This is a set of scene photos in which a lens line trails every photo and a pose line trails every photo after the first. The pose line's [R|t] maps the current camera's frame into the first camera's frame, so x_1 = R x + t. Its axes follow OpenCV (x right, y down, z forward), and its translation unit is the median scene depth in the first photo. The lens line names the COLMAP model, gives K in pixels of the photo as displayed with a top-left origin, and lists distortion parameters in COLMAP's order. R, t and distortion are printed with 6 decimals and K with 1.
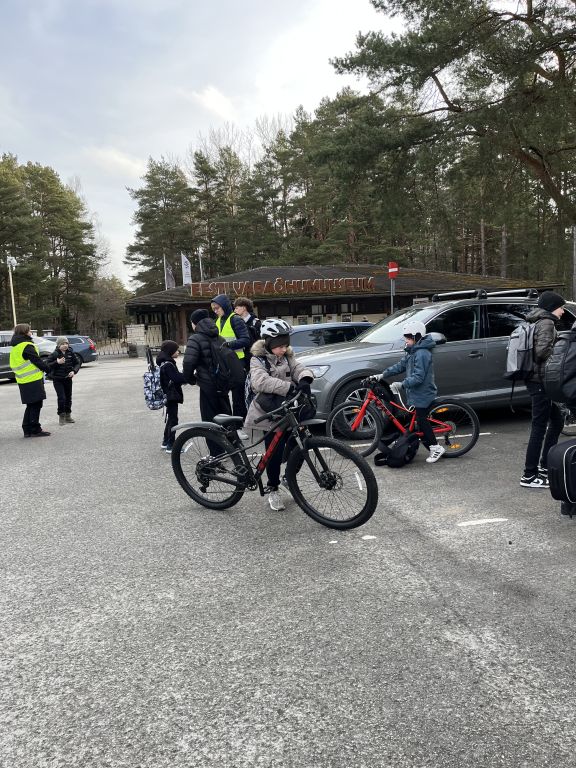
lens RADIAL K [[581.4, 0, 294.3], [0, 581.4, 384.9], [0, 0, 1]] dist [0.062358, -0.080066]
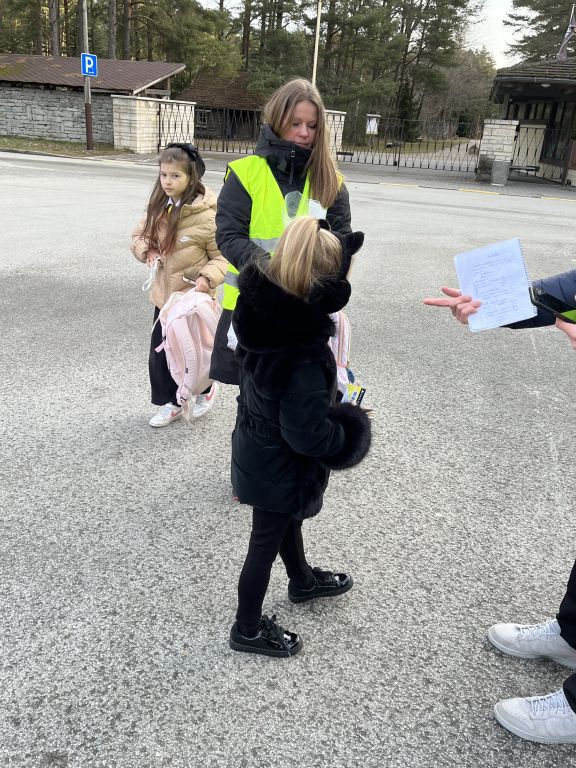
lens RADIAL K [[677.3, 0, 278.2], [0, 677.3, 391.0], [0, 0, 1]] dist [0.057713, -0.073263]
pose [[0.846347, 0.293025, -0.444785, -0.044636], [-0.161361, 0.936884, 0.310179, -0.014889], [0.507602, -0.190748, 0.840212, 0.151697]]
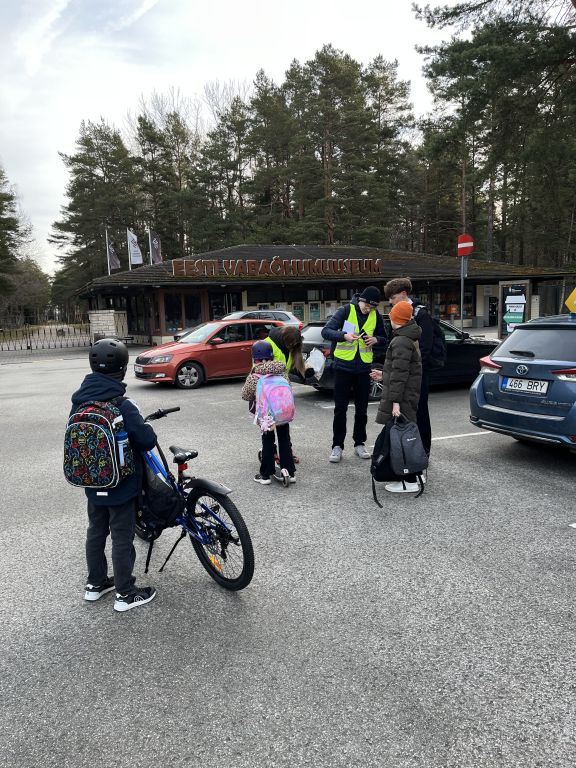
lens RADIAL K [[581.4, 0, 286.2], [0, 581.4, 381.9], [0, 0, 1]] dist [0.062358, -0.080066]
pose [[0.992121, -0.002925, 0.125248, -0.060269], [0.001043, 0.999886, 0.015092, -0.008193], [-0.125278, -0.014843, 0.992011, 0.083508]]
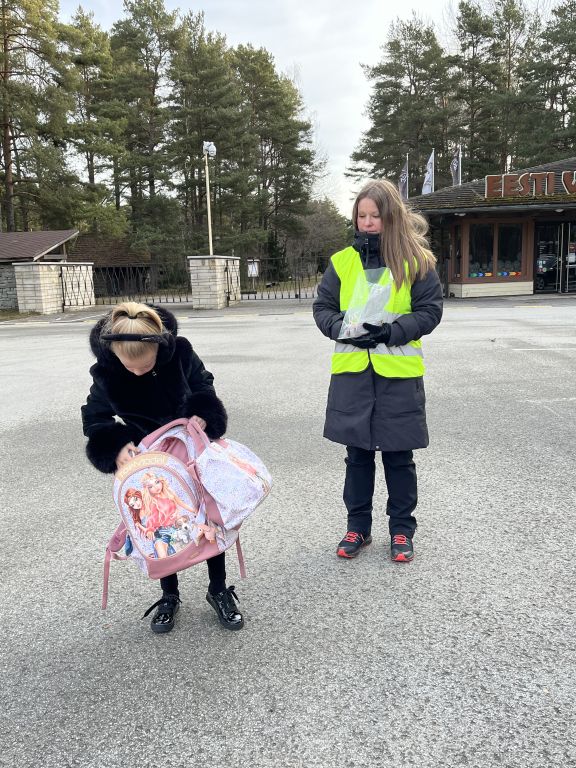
lens RADIAL K [[677.3, 0, 285.4], [0, 677.3, 388.4], [0, 0, 1]] dist [0.057713, -0.073263]
pose [[0.940560, 0.075936, -0.331030, -0.061189], [-0.047423, 0.994500, 0.093387, -0.009384], [0.336301, -0.072137, 0.938988, 0.140183]]
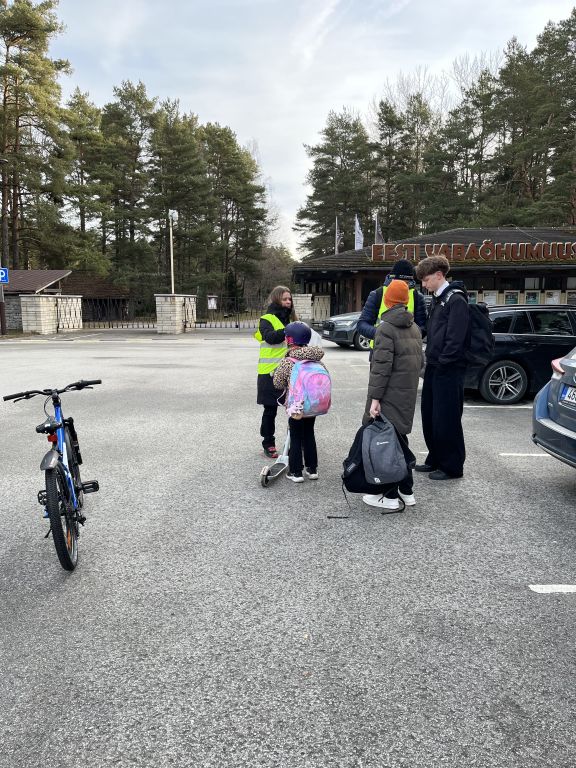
lens RADIAL K [[581.4, 0, 284.8], [0, 581.4, 384.7], [0, 0, 1]] dist [0.062358, -0.080066]
pose [[0.957957, 0.086847, -0.273454, -0.027545], [-0.074300, 0.995666, 0.055931, -0.009067], [0.277126, -0.033262, 0.960258, 0.092521]]
